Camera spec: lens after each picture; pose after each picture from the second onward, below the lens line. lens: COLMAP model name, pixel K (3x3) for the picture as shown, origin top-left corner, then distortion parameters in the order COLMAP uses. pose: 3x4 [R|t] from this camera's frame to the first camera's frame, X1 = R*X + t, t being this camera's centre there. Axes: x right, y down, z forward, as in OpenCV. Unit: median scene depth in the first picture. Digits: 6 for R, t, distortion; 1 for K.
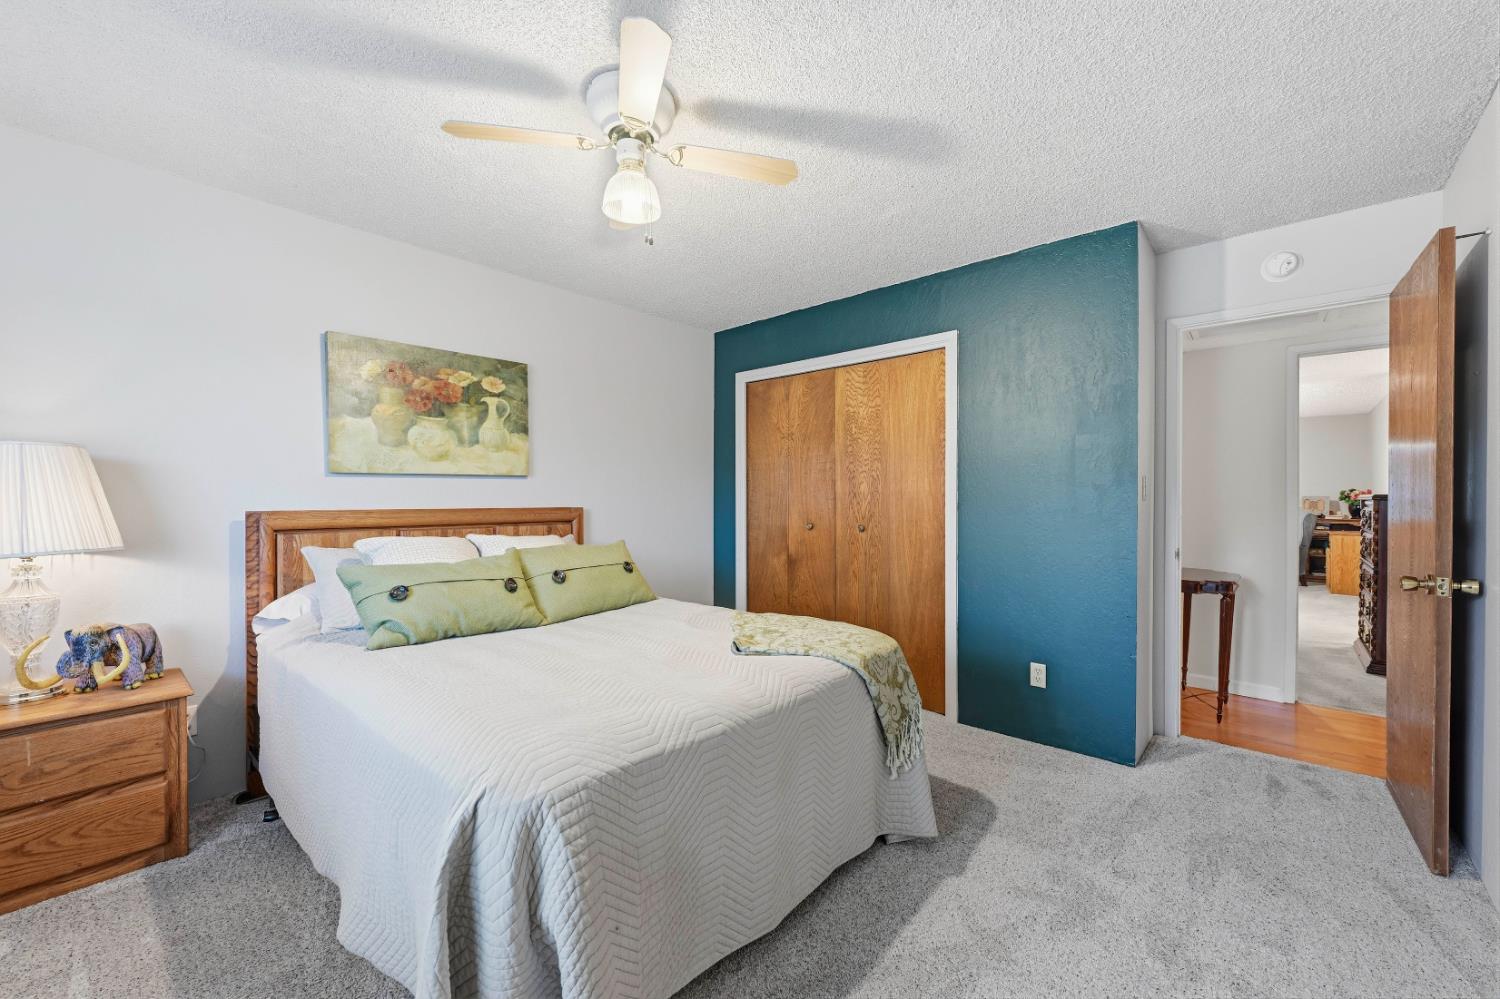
lens RADIAL K [[593.9, 0, 754.1], [0, 593.9, 501.7], [0, 0, 1]] dist [-0.001339, -0.000105]
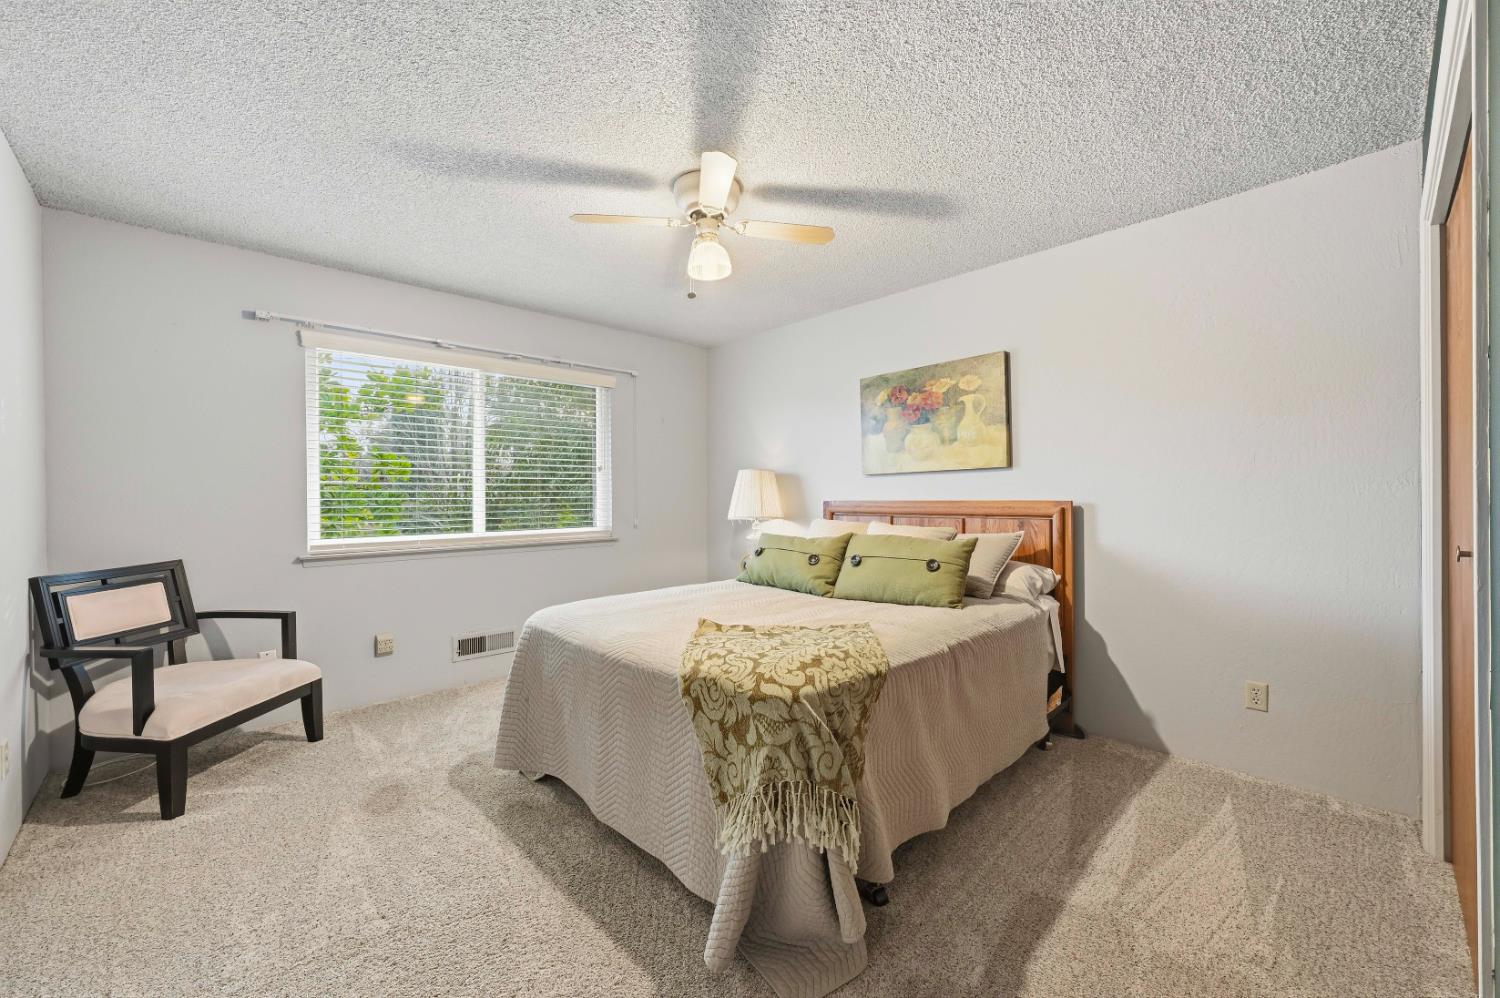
lens RADIAL K [[593.9, 0, 754.1], [0, 593.9, 501.2], [0, 0, 1]] dist [-0.001339, -0.000105]
pose [[-0.081049, 0.008352, -0.996675, 0.692935], [0.001740, 0.999965, 0.008238, 0.002858], [0.996709, -0.001067, -0.081060, 0.766774]]
